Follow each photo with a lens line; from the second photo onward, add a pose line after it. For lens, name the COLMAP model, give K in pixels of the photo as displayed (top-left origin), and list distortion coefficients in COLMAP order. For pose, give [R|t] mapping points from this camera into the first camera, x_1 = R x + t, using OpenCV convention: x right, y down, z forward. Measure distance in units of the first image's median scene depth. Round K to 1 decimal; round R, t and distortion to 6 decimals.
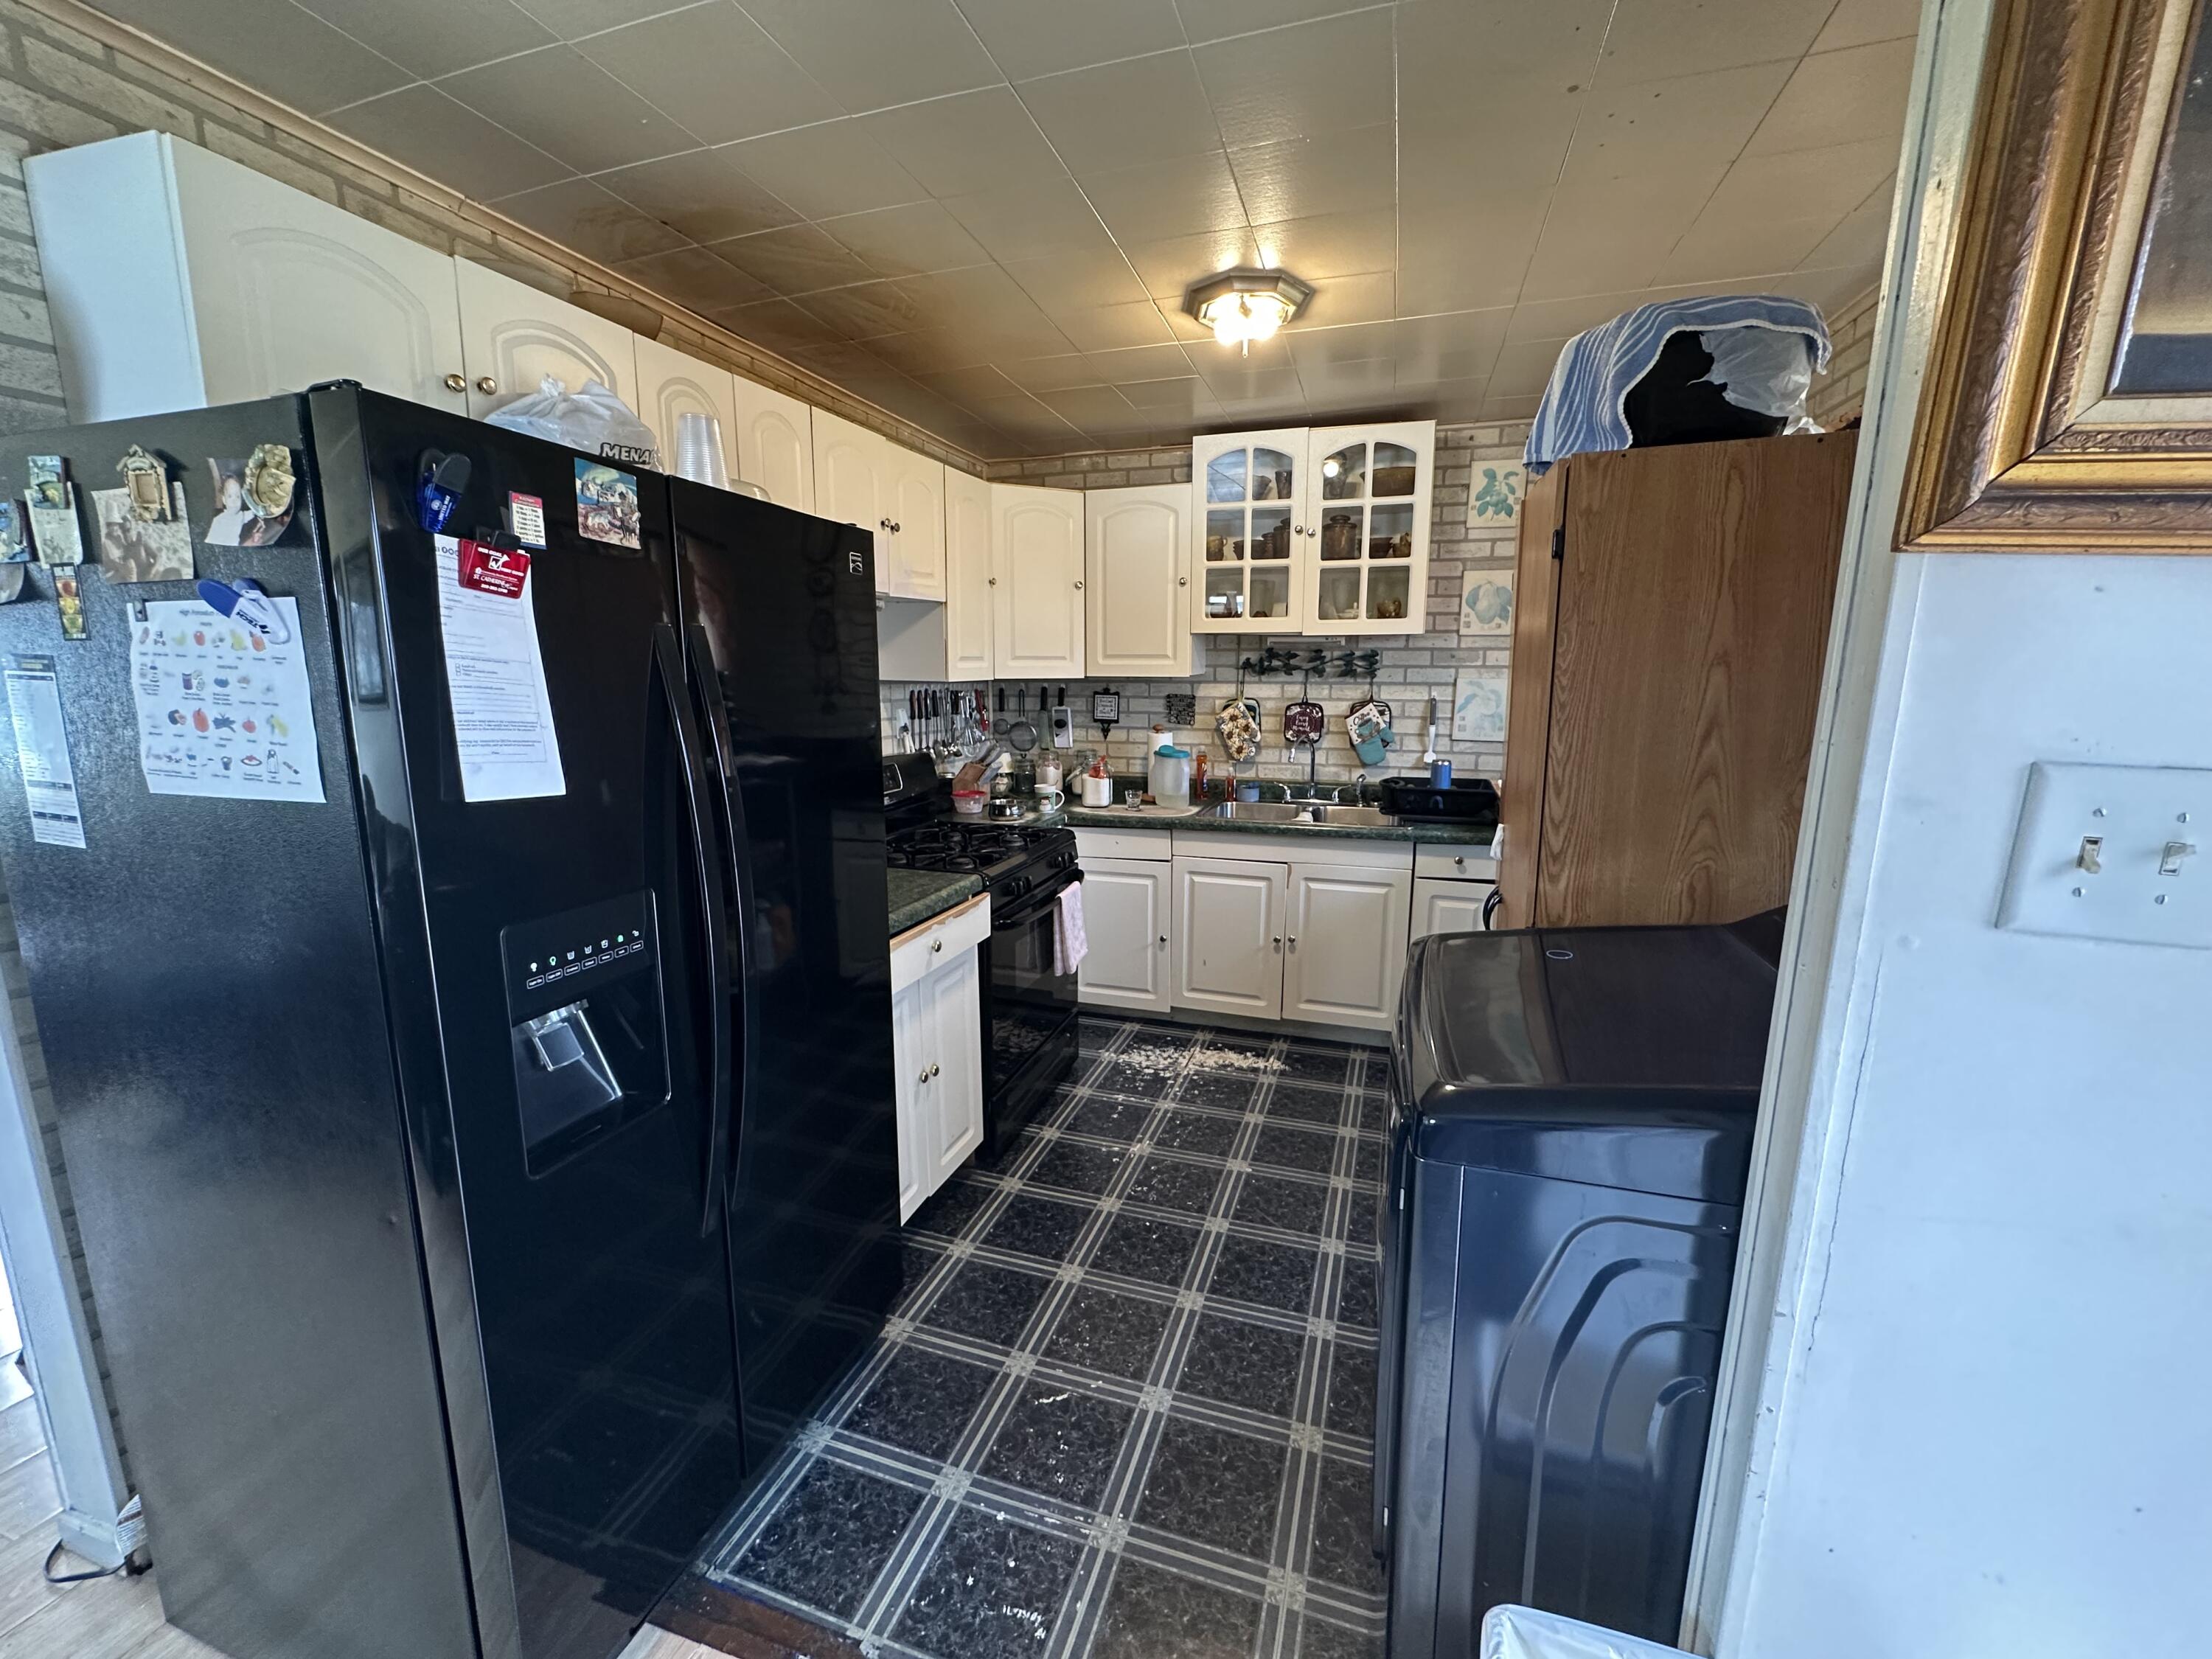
lens RADIAL K [[892.5, 0, 1110.0], [0, 892.5, 825.1], [0, 0, 1]] dist [-0.001188, 0.000142]
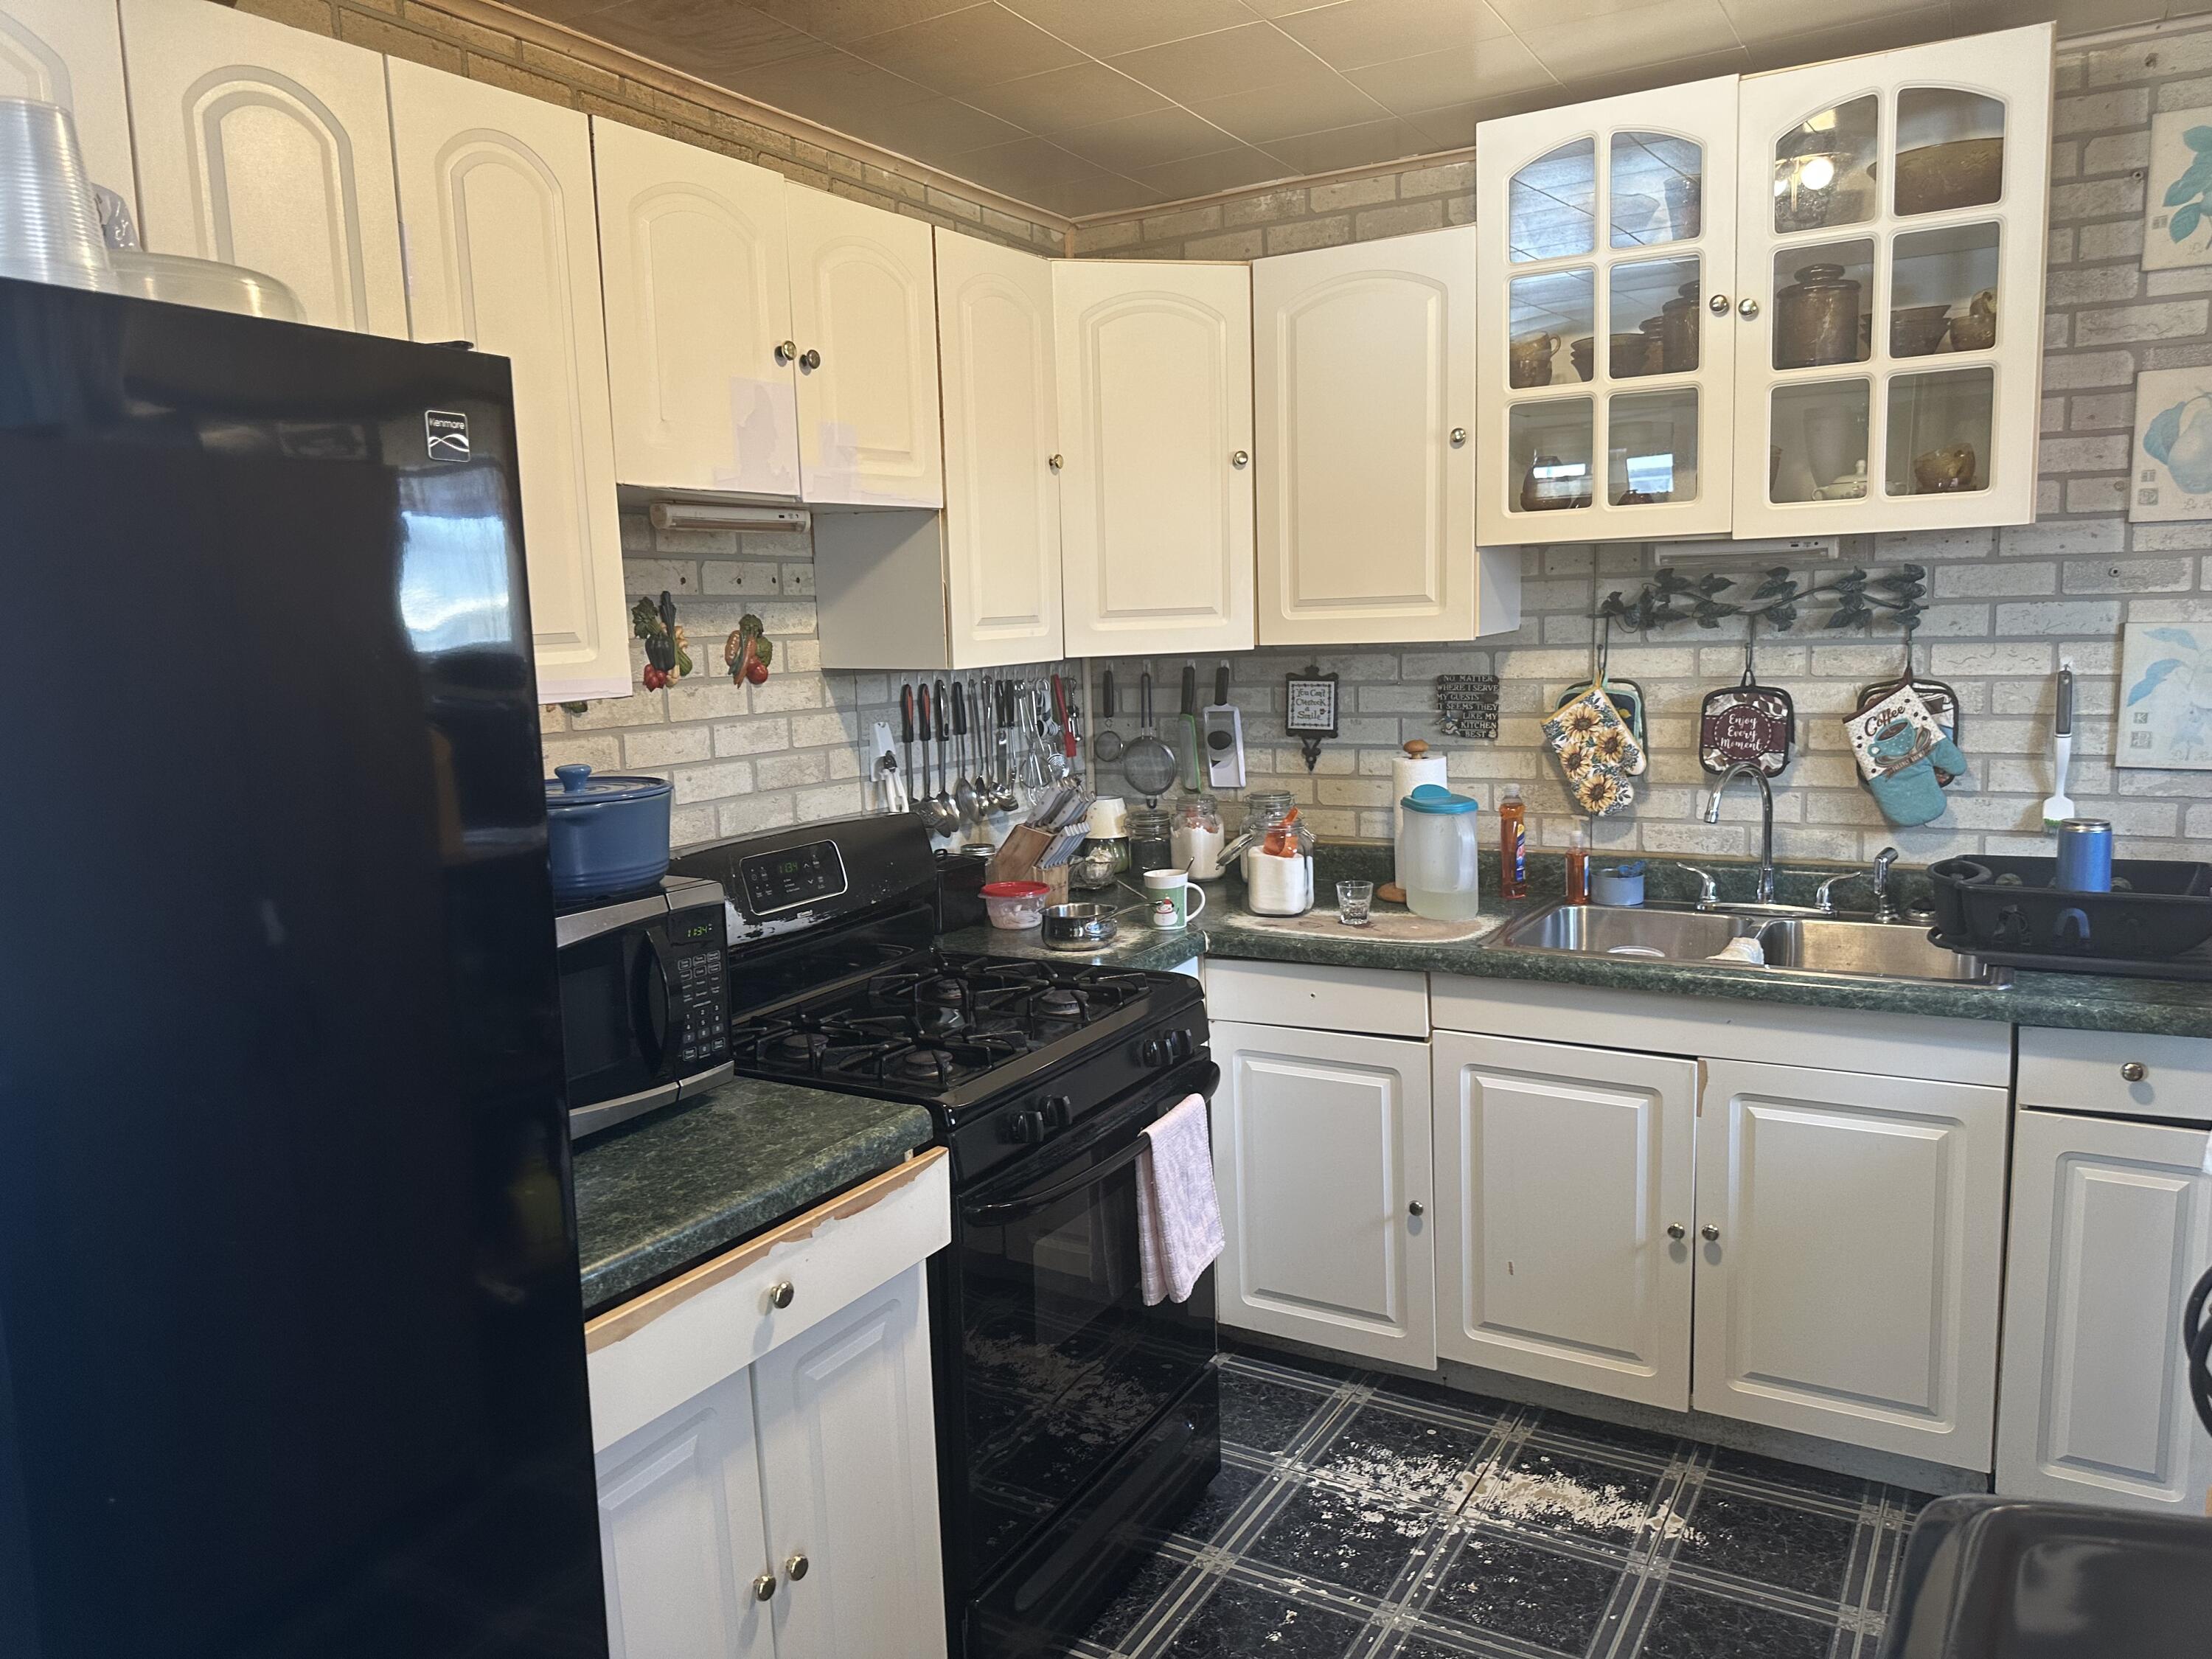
lens RADIAL K [[1571.7, 0, 1106.0], [0, 1571.7, 829.5], [0, 0, 1]] dist [0.106061, -0.152134]
pose [[0.977085, -0.003844, -0.212815, 0.077615], [-0.003275, 0.999447, -0.033088, -0.040243], [0.212824, 0.033027, 0.976532, 0.158606]]
